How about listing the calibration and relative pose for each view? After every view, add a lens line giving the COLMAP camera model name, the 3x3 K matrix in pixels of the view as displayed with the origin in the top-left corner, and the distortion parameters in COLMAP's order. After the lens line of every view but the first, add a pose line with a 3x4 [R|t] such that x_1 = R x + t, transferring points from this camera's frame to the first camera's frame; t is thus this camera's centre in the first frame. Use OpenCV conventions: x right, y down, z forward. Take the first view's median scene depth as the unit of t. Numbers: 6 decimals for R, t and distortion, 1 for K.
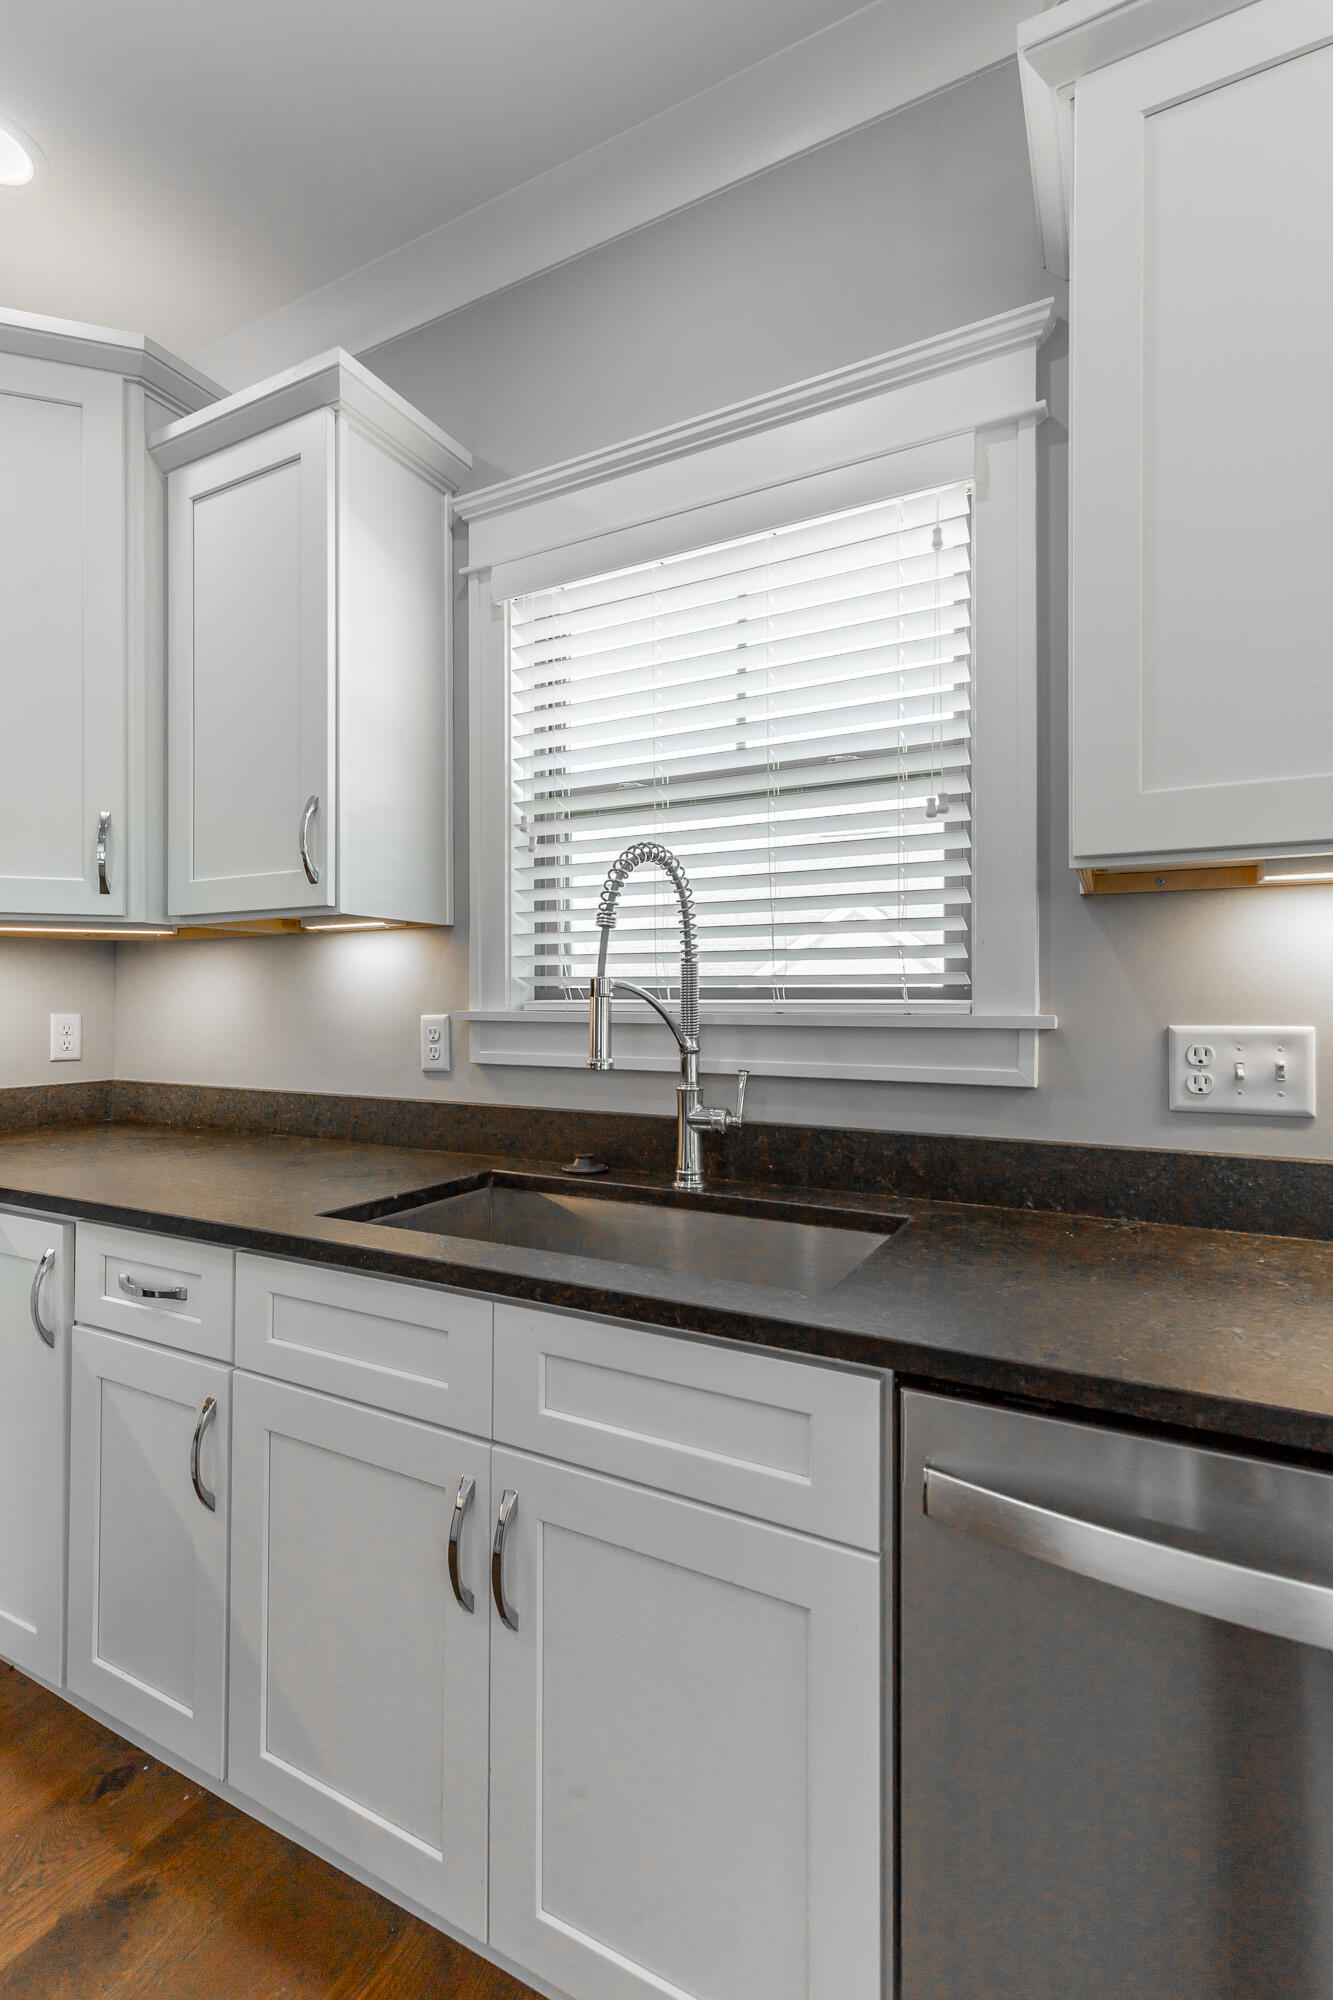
lens RADIAL K [[907.3, 0, 656.3], [0, 907.3, 1000.7], [0, 0, 1]] dist [0.009499, -0.001566]
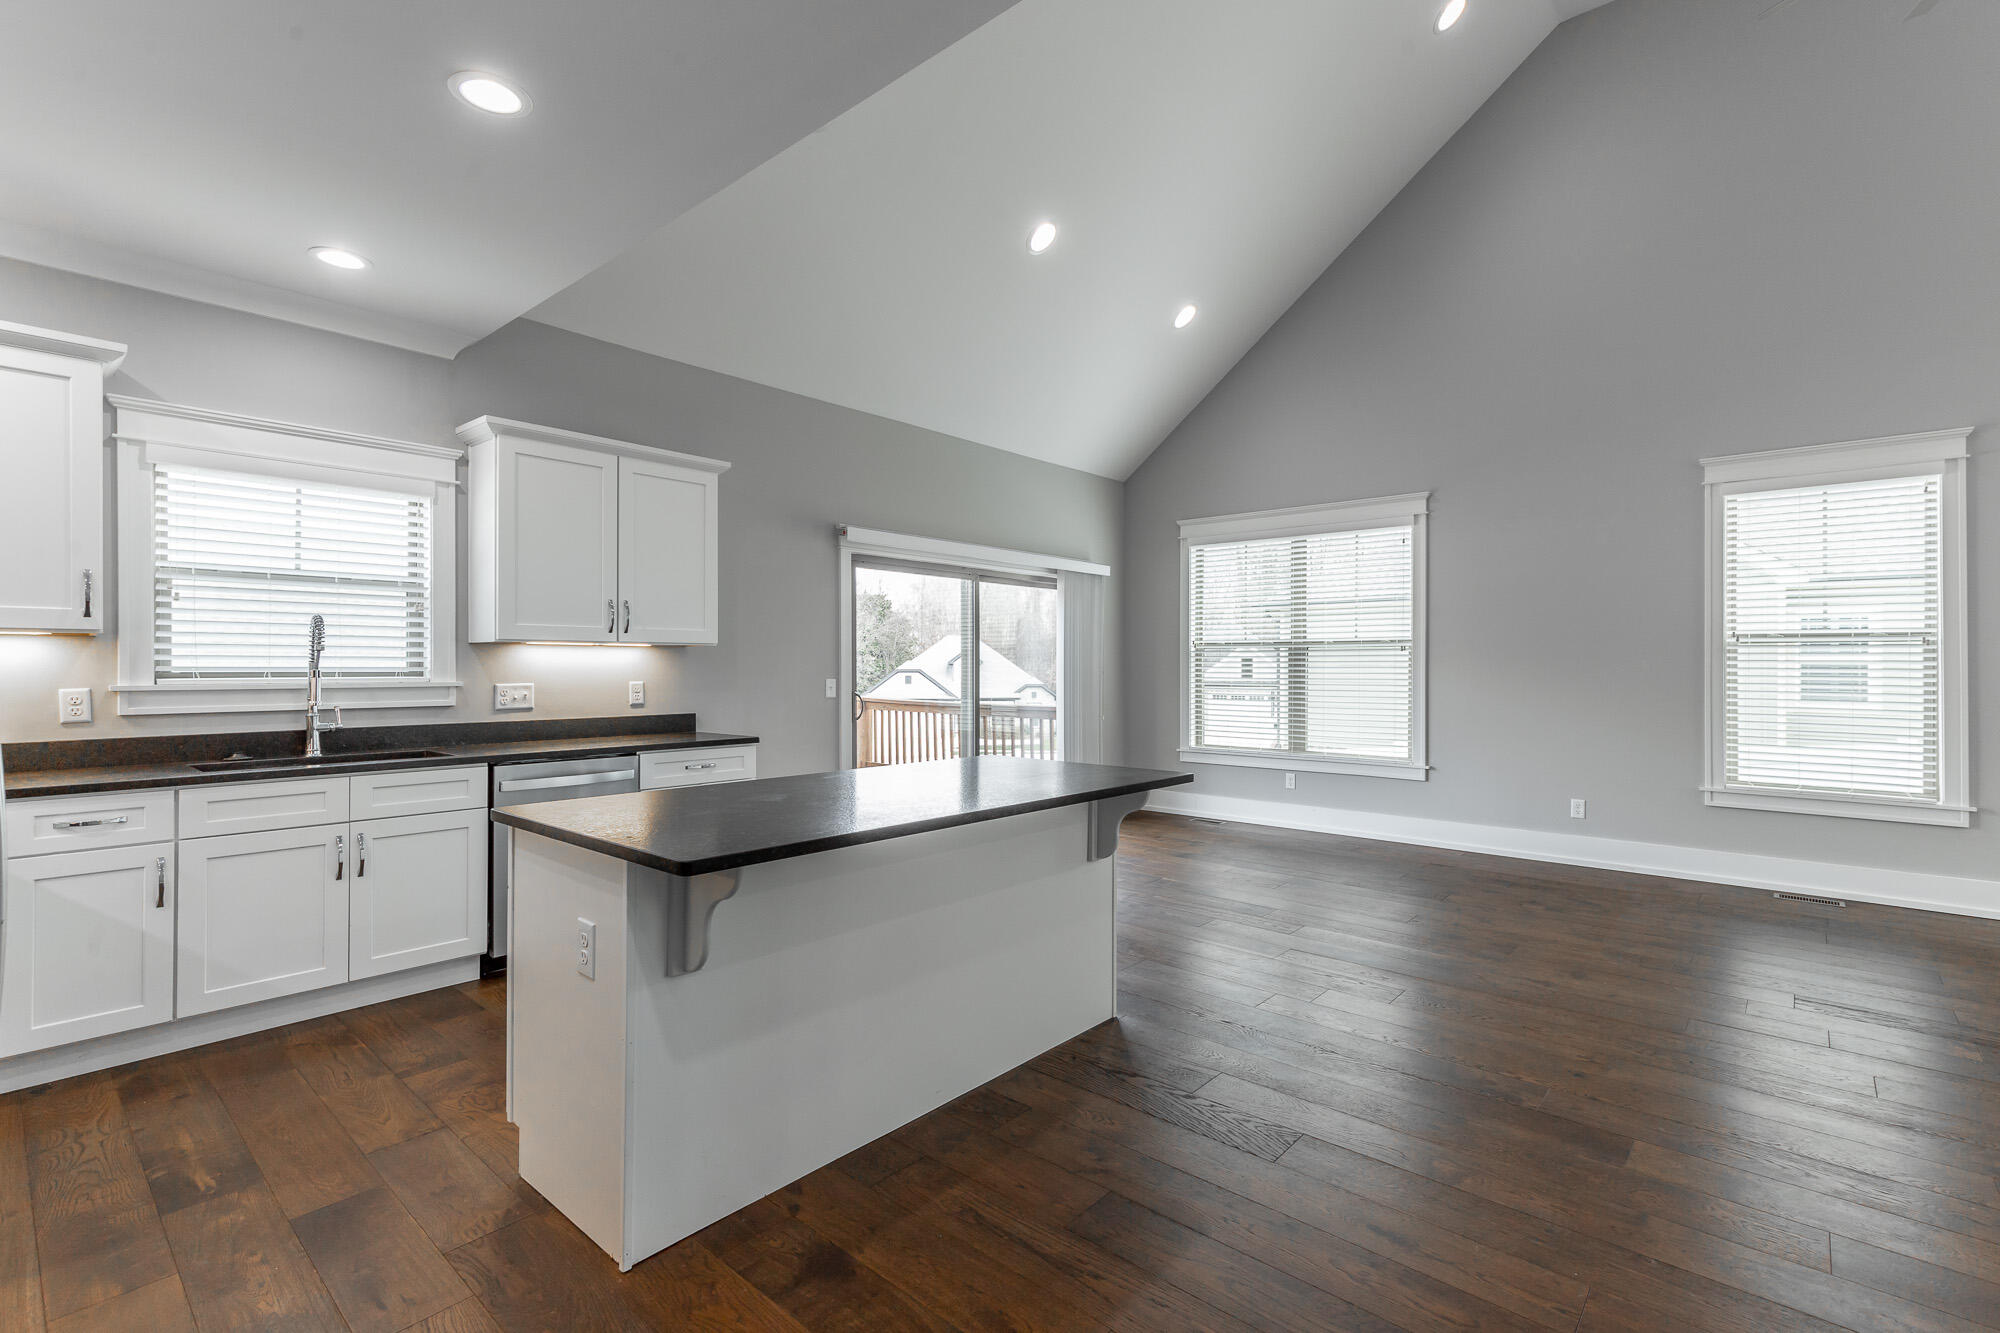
lens RADIAL K [[907.3, 0, 1012.7], [0, 907.3, 664.2], [0, 0, 1]] dist [0.009499, -0.001566]
pose [[0.224945, 0.002509, 0.974368, -1.809110], [0.001113, 0.999995, -0.002832, -0.027265], [-0.974371, 0.001721, 0.224941, -1.274849]]
